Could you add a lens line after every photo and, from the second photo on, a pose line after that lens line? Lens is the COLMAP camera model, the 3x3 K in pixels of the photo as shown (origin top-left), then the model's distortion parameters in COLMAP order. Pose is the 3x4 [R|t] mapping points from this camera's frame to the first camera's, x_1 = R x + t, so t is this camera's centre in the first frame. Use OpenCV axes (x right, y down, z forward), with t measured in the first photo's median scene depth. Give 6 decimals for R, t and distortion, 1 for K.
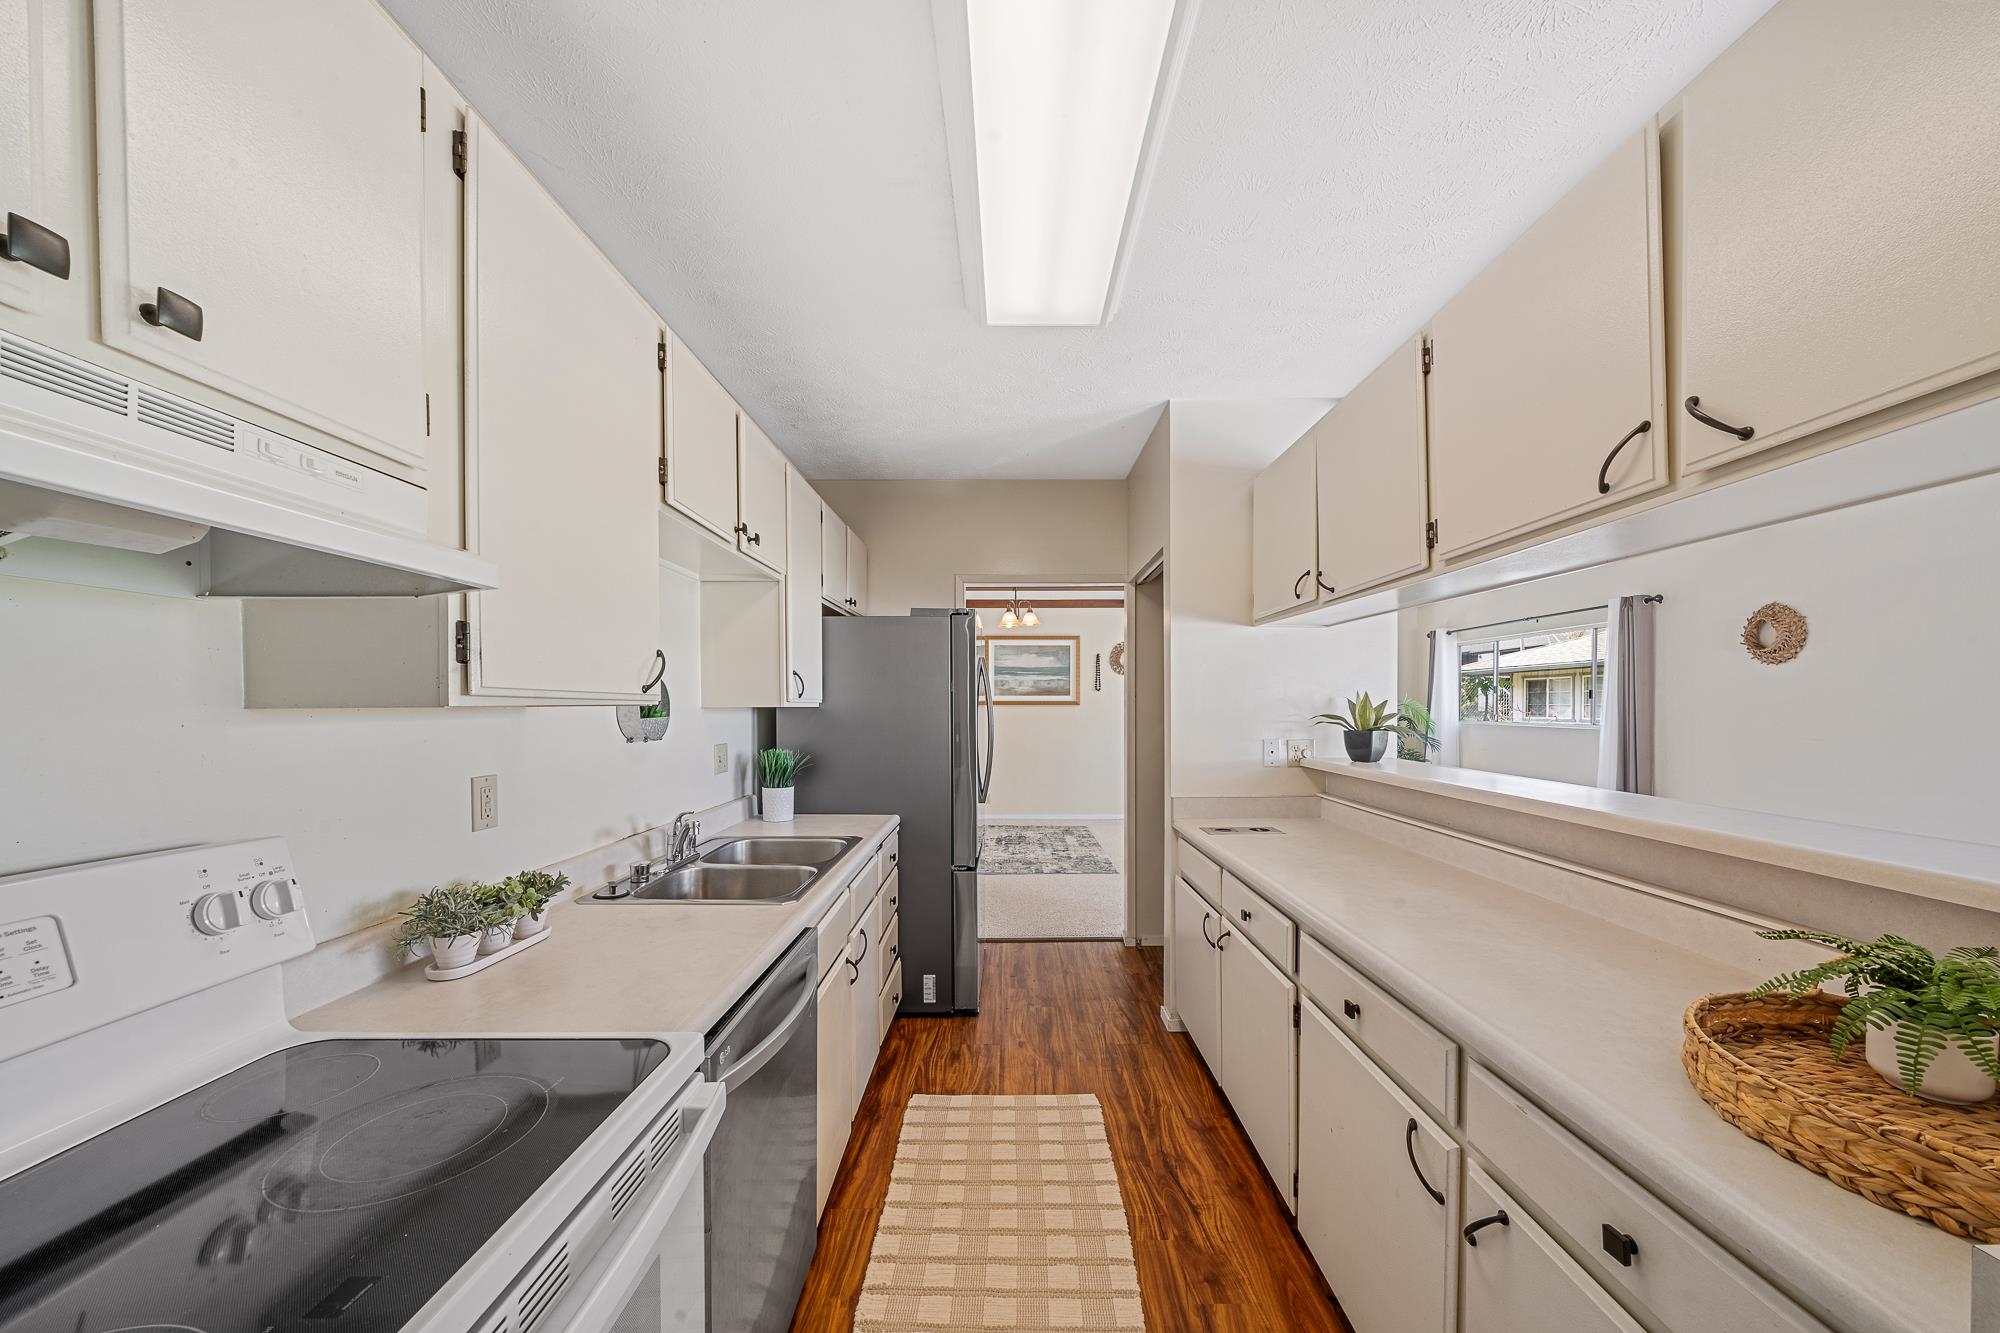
lens RADIAL K [[695.5, 0, 1013.3], [0, 695.5, 711.8], [0, 0, 1]] dist [-0.008627, -0.000143]
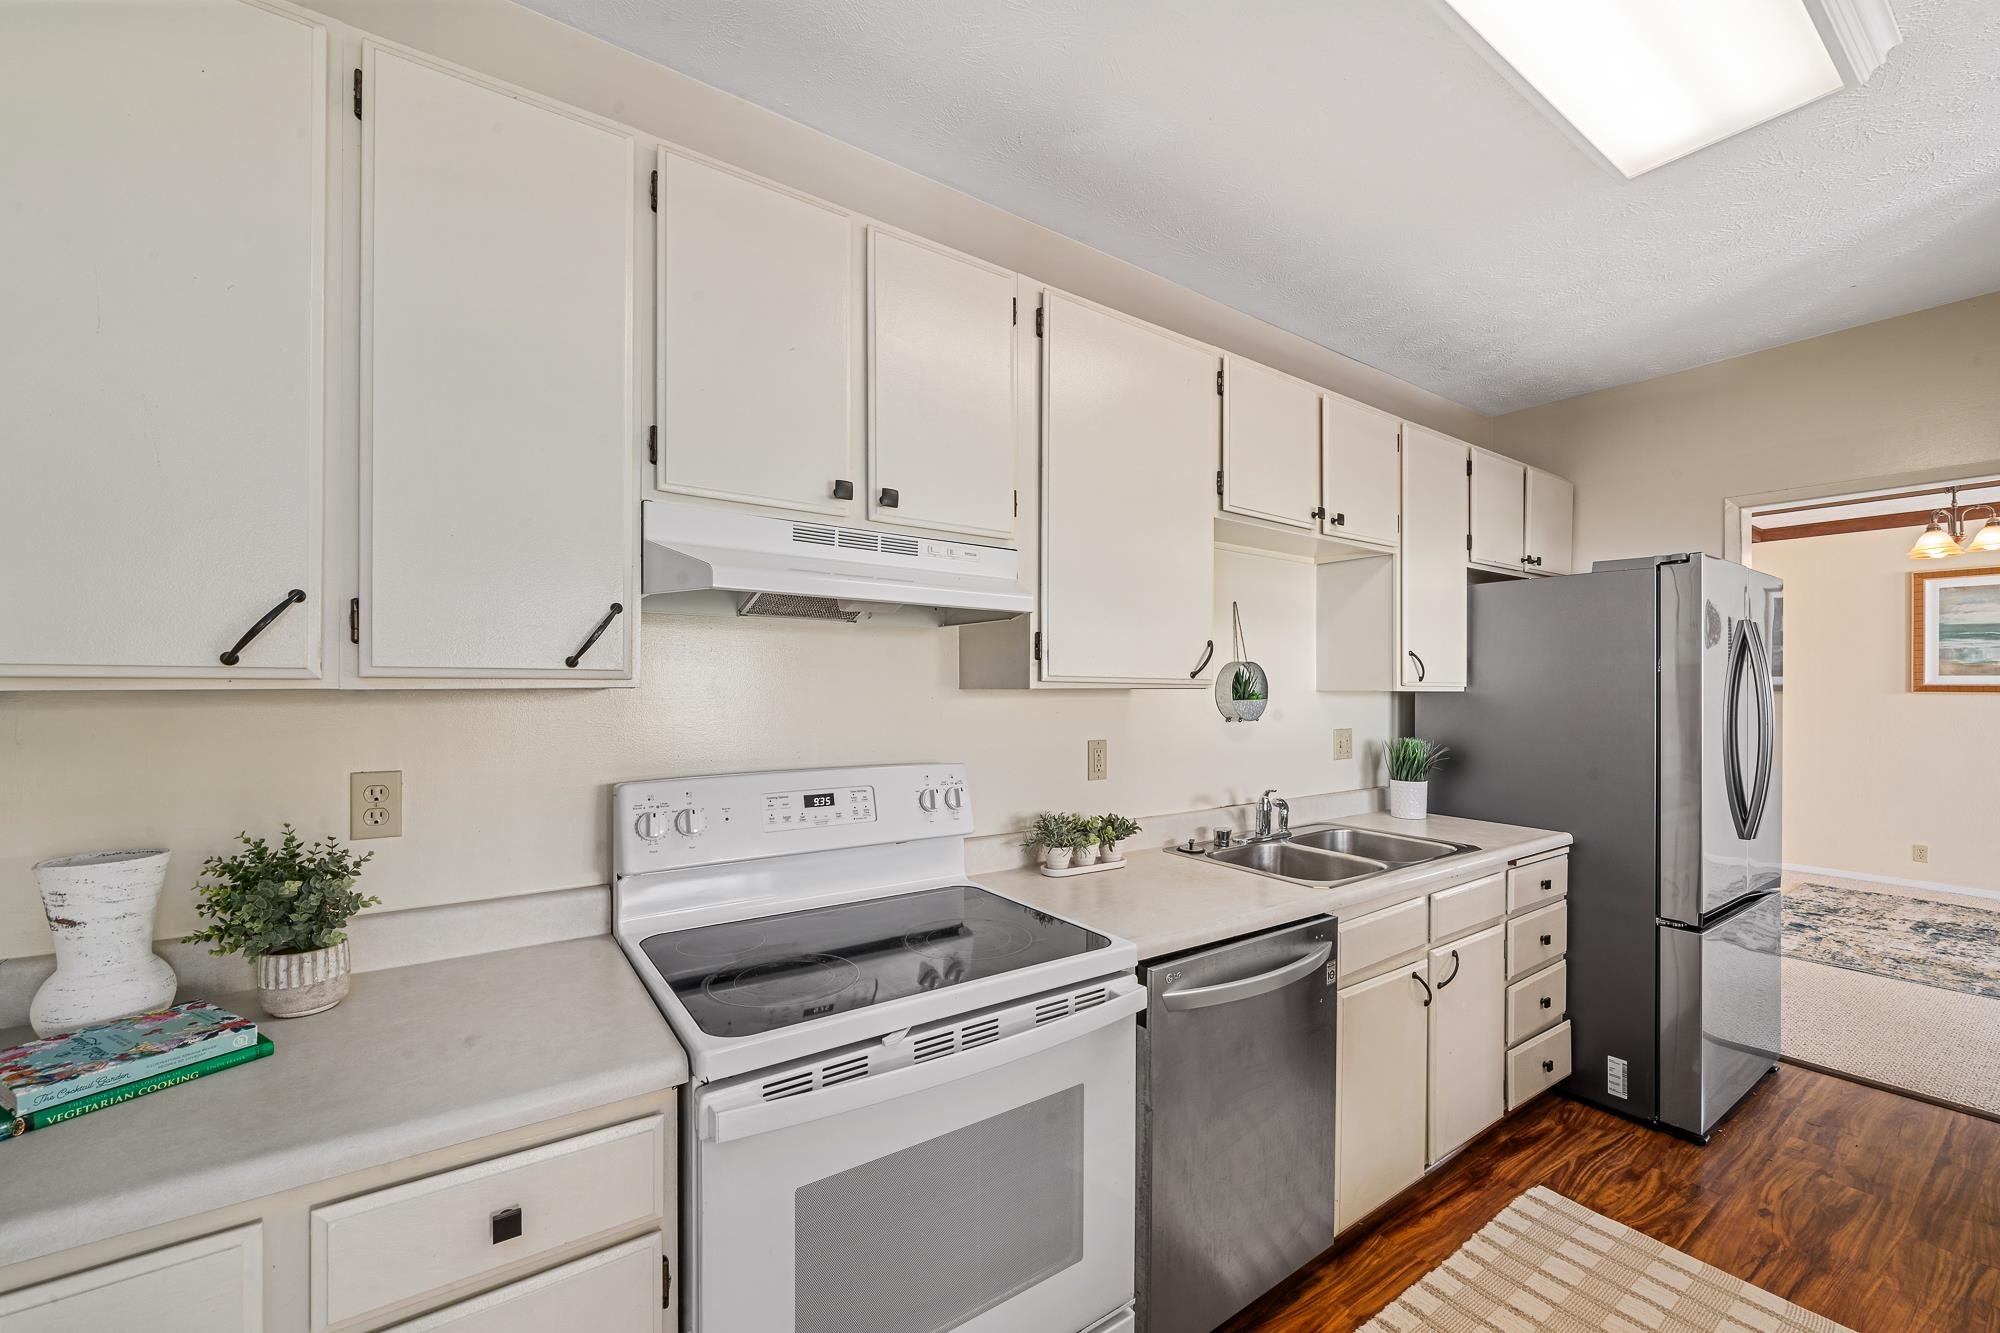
lens RADIAL K [[794.8, 0, 1003.9], [0, 794.8, 690.6], [0, 0, 1]] dist [-0.003503, -0.000277]
pose [[0.567019, 0.010580, -0.823637, 0.248652], [-0.015088, 0.999883, 0.002457, -0.002829], [0.823567, 0.011034, 0.567112, -0.017872]]
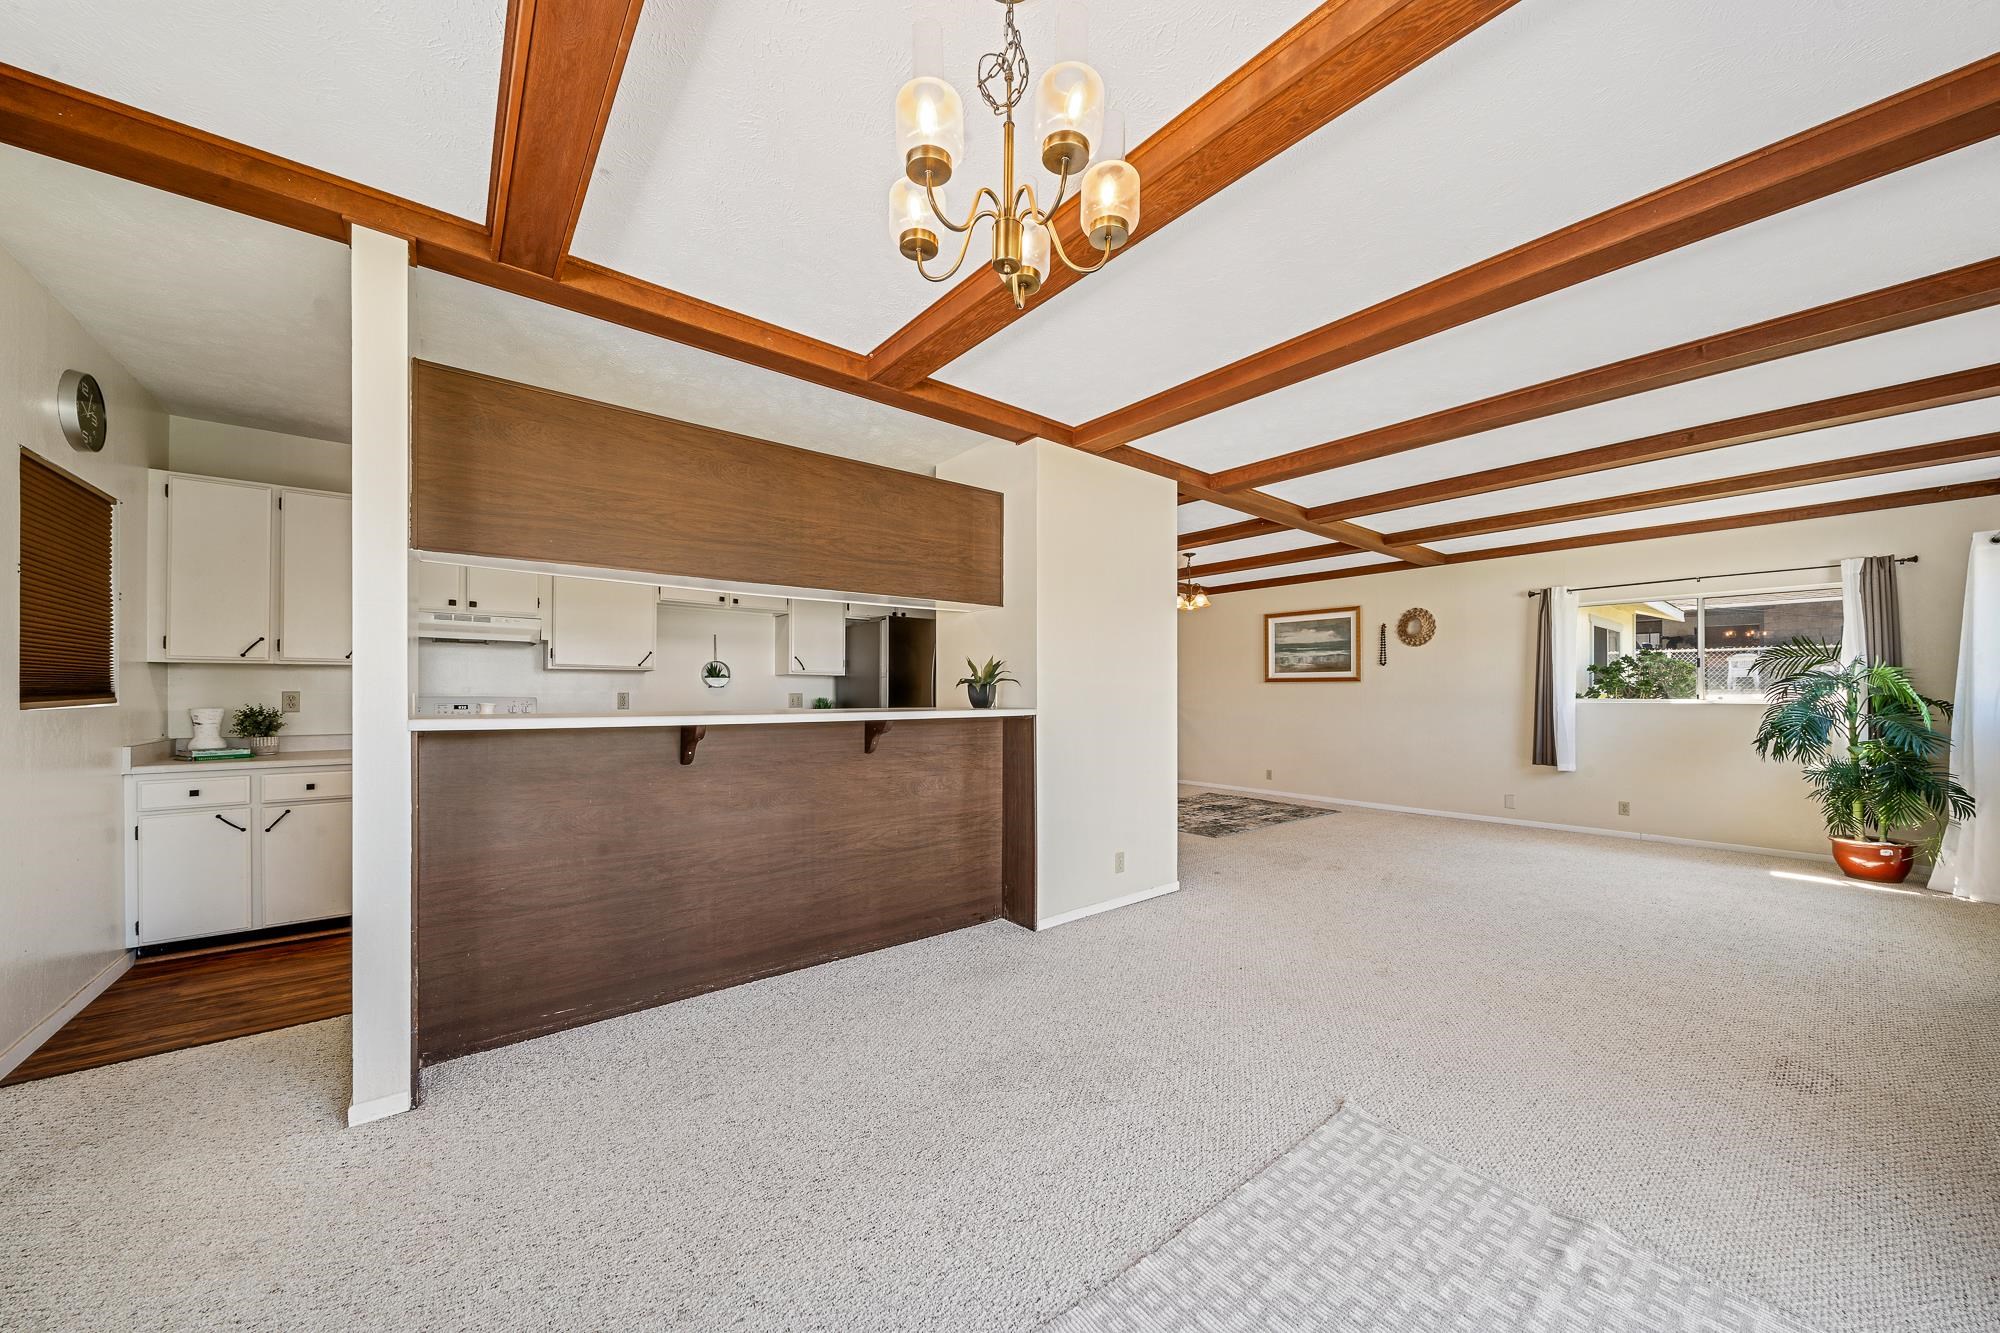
lens RADIAL K [[695.5, 0, 1013.1], [0, 695.5, 690.0], [0, 0, 1]] dist [-0.008627, -0.000143]
pose [[0.623831, -0.001199, -0.781558, 1.789825], [-0.011412, 0.999878, -0.010643, 0.057470], [0.781476, 0.015558, 0.623741, 0.242389]]
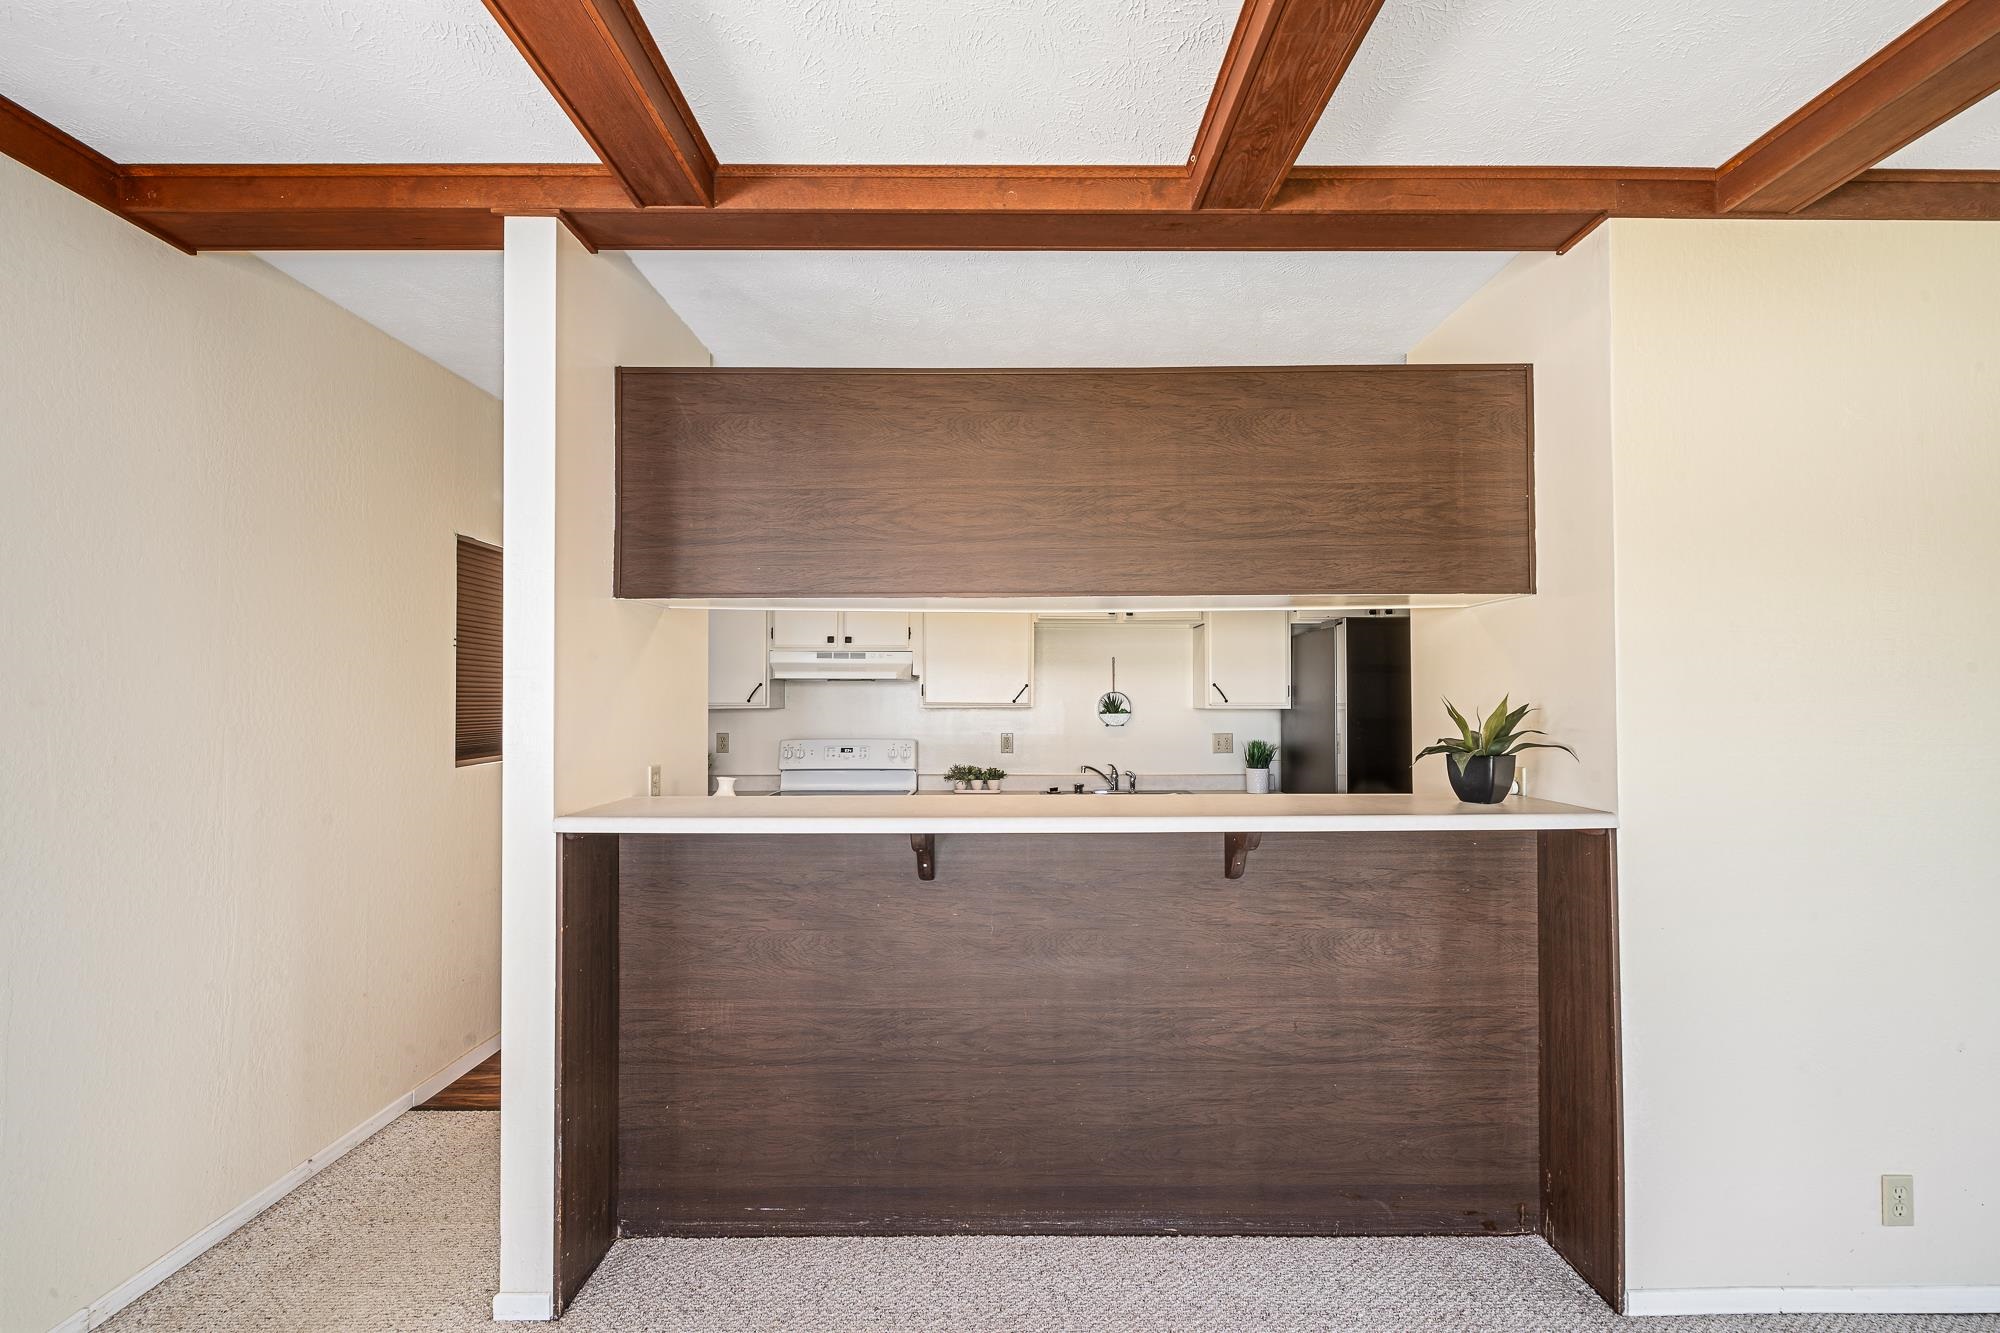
lens RADIAL K [[794.8, 0, 1017.8], [0, 794.8, 683.2], [0, 0, 1]] dist [-0.003503, -0.000277]
pose [[-0.017282, -0.015775, -0.999726, 1.416813], [-0.010543, 0.999823, -0.015594, -0.032671], [0.999795, 0.010271, -0.017445, 0.665758]]
